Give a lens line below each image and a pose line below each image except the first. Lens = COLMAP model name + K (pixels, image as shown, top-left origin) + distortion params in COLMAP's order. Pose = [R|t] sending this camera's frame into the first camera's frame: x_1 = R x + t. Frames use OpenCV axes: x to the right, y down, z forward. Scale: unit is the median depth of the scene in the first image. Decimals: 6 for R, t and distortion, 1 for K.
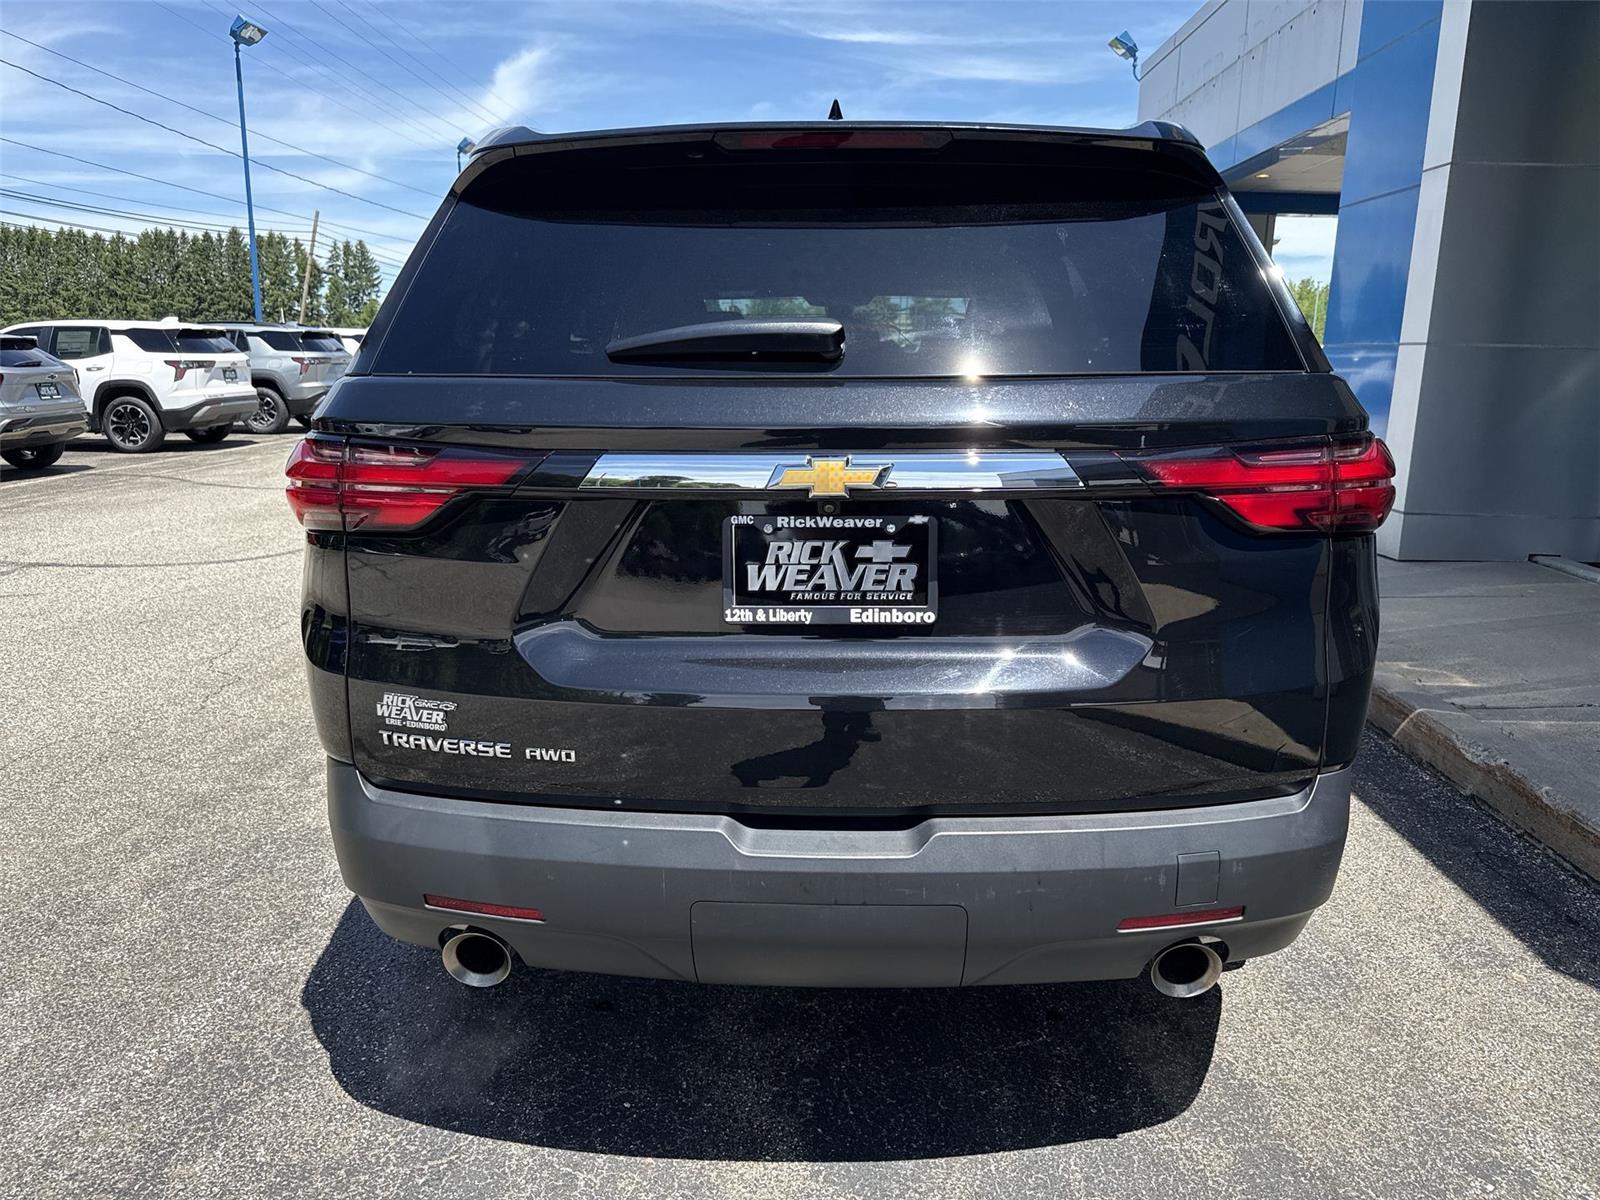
lens RADIAL K [[1134.5, 0, 800.0], [0, 1134.5, 600.0], [0, 0, 1]] dist [0.006770, -0.001692]
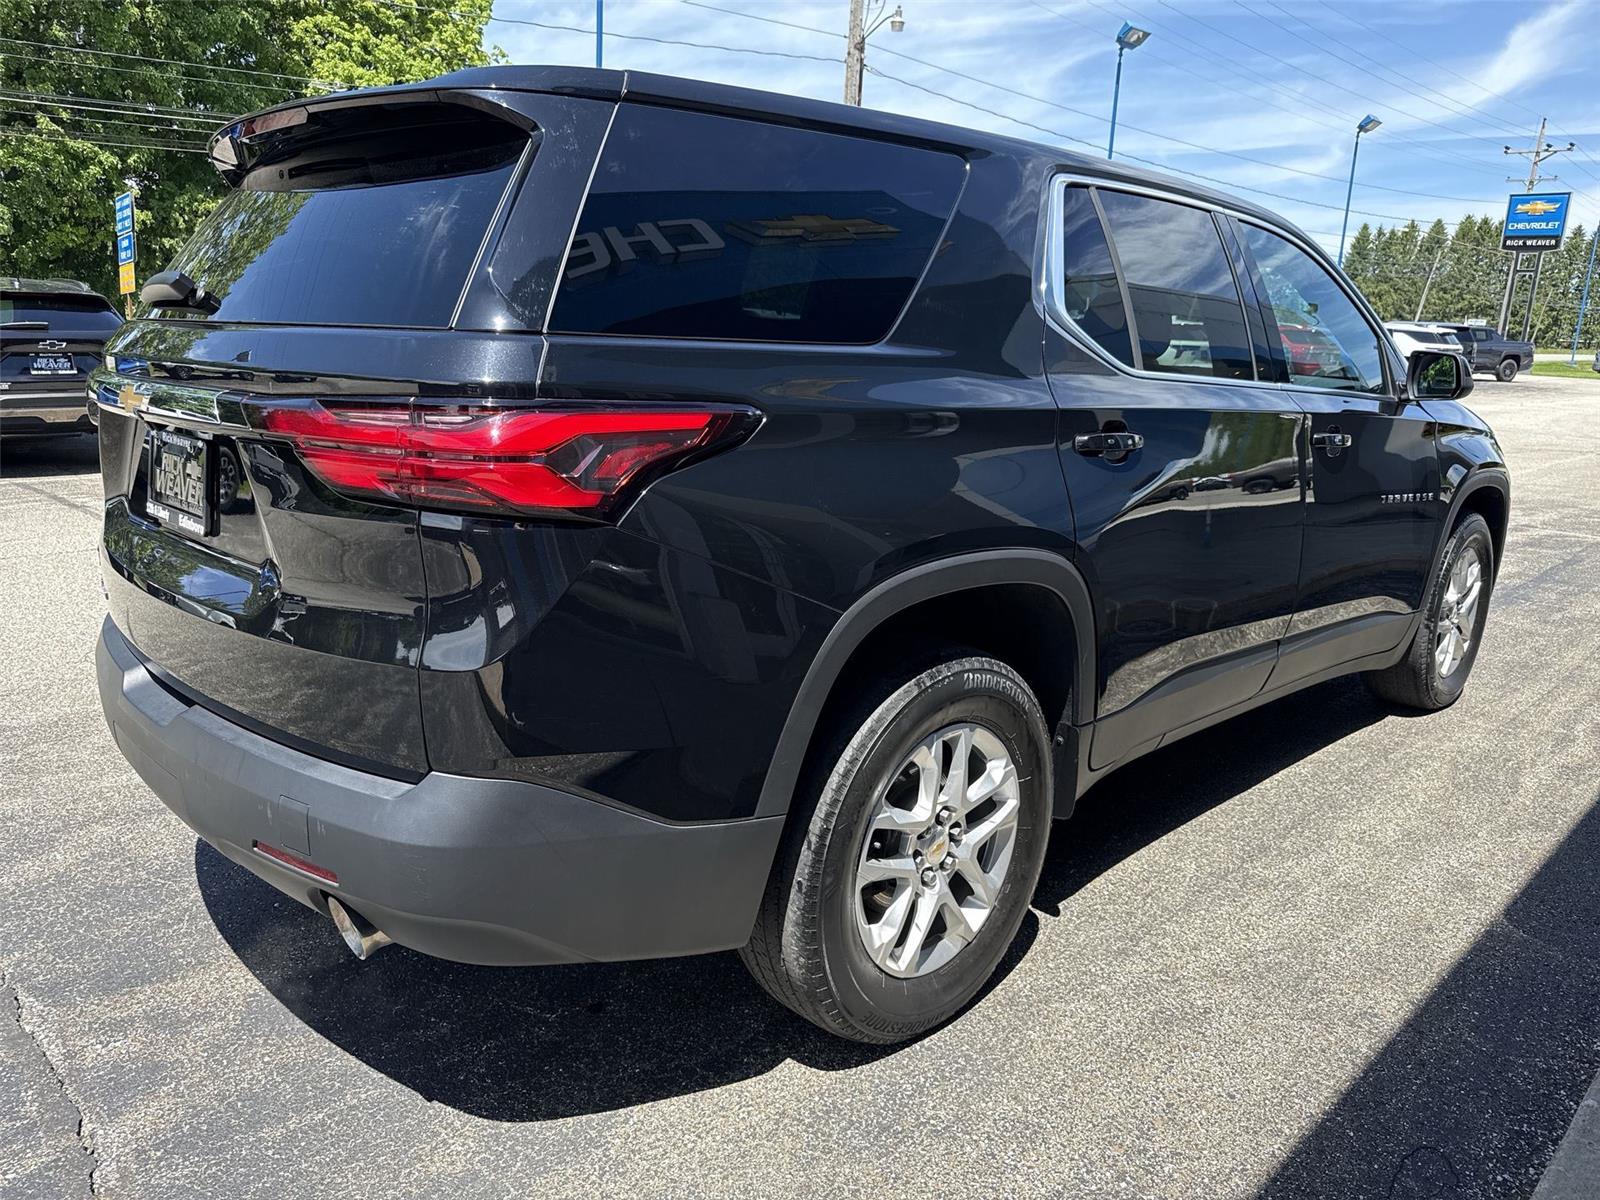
lens RADIAL K [[1144.0, 0, 800.0], [0, 1144.0, 600.0], [0, 0, 1]] dist [0.001110, -0.004701]
pose [[0.719675, 0.183729, -0.669560, 0.100222], [-0.180774, 0.980677, 0.074795, -0.008174], [0.670364, 0.067211, 0.738982, 0.040885]]
